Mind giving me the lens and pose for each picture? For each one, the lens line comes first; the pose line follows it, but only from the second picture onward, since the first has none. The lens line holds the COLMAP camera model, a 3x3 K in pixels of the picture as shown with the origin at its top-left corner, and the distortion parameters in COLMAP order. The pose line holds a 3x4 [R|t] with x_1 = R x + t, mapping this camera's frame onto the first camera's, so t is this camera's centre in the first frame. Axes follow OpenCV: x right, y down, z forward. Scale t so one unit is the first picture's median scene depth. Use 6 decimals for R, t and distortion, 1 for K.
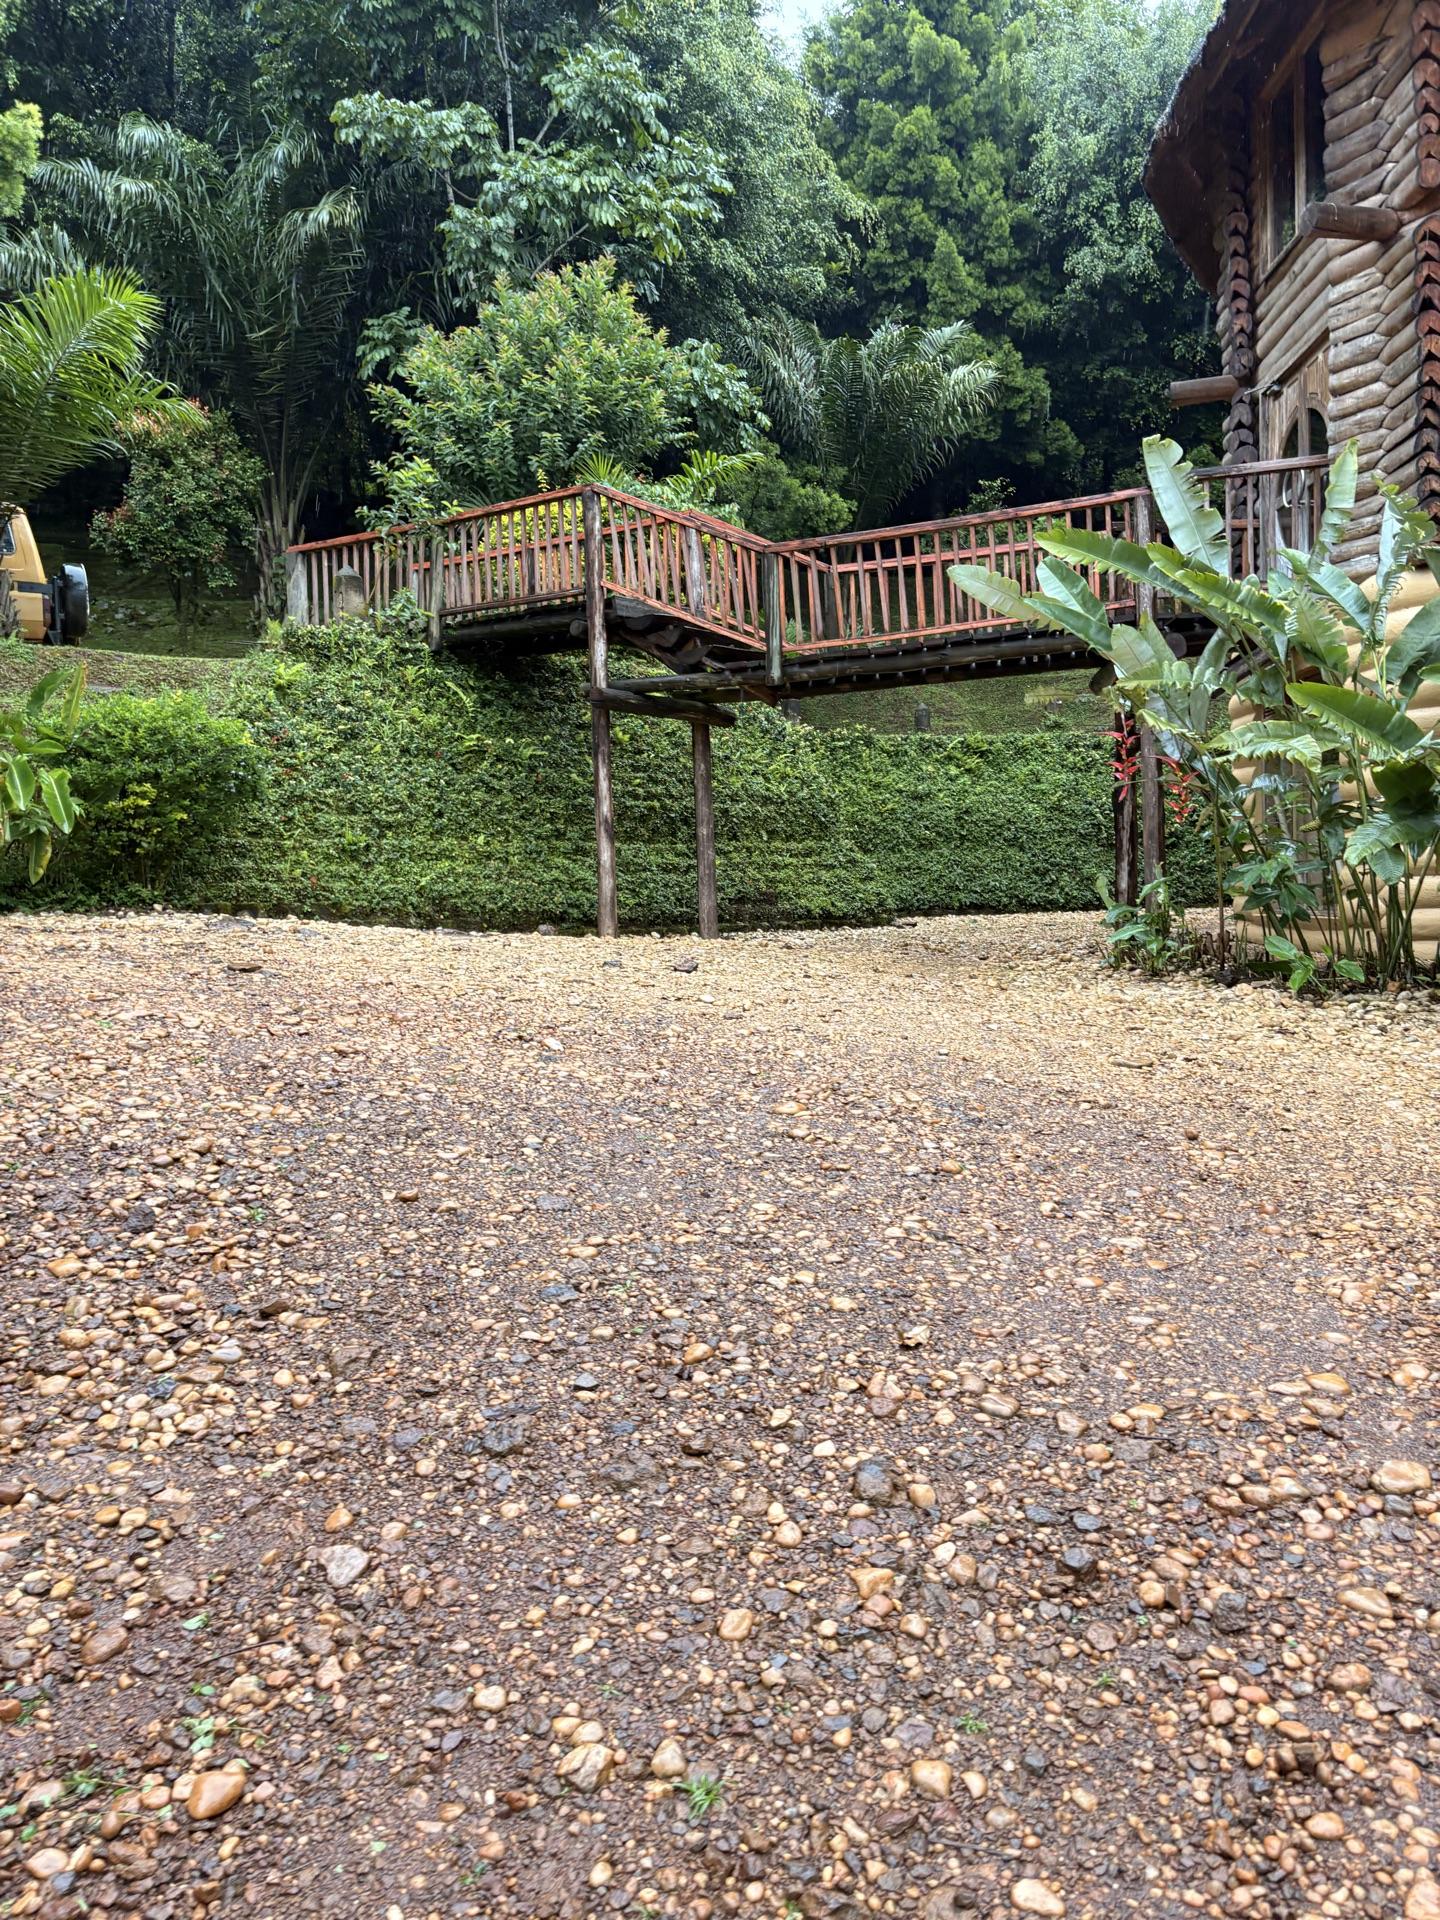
lens RADIAL K [[1455.0, 0, 720.0], [0, 1455.0, 960.0], [0, 0, 1]] dist [0.003326, 0.002911]
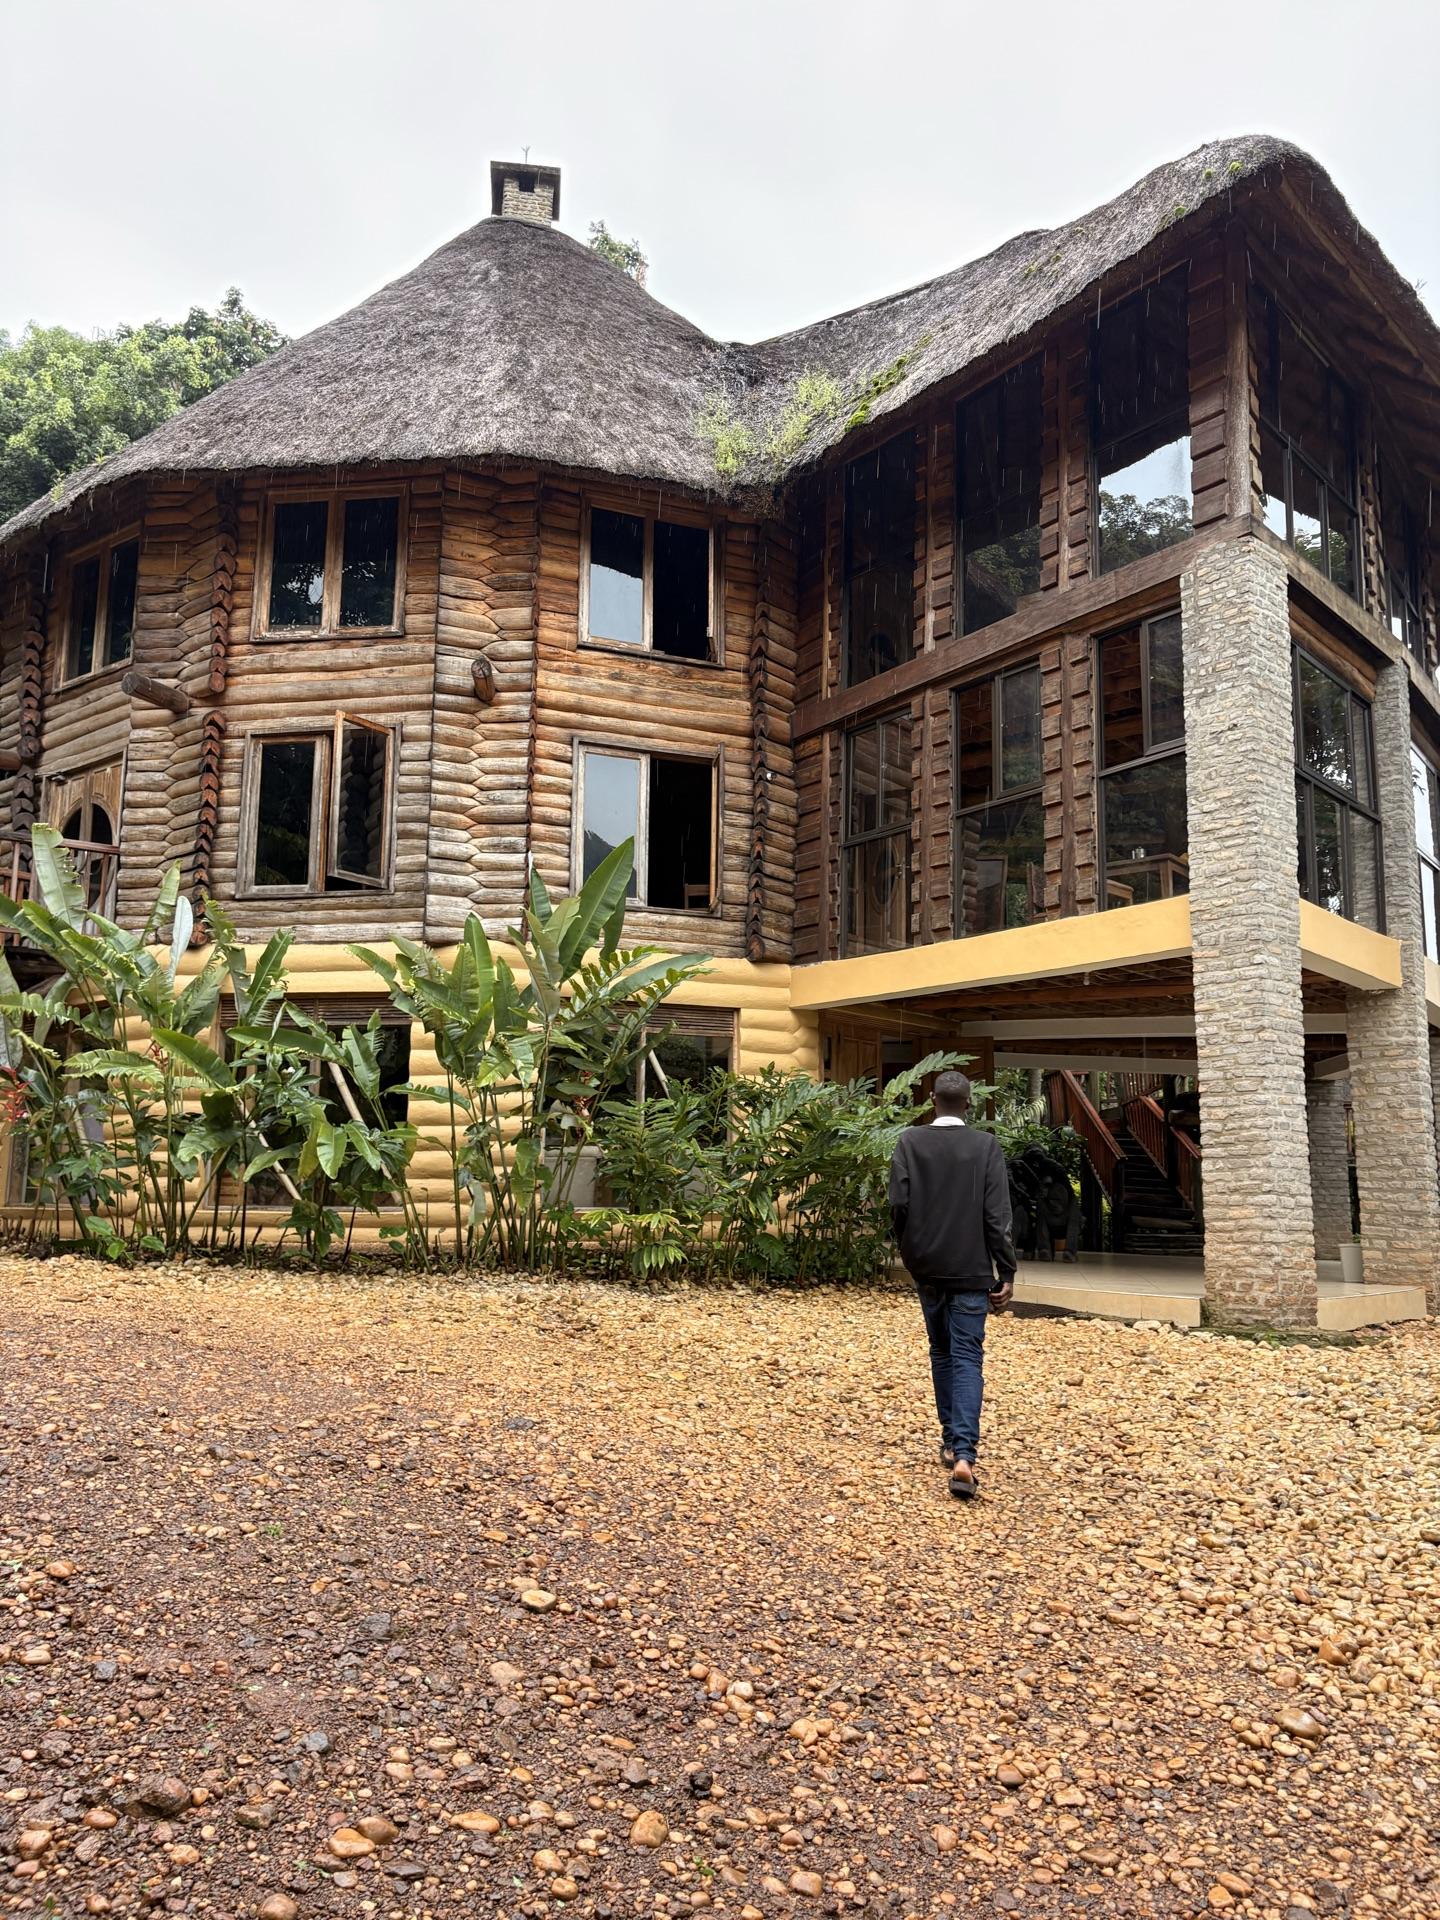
lens RADIAL K [[1347.4, 0, 716.5], [0, 1347.4, 982.9], [0, 0, 1]] dist [0.002781, -0.000335]
pose [[0.548312, 0.150461, 0.822627, -0.275825], [0.010241, 0.982400, -0.186510, 0.006226], [-0.836211, 0.110690, 0.537121, -0.093757]]
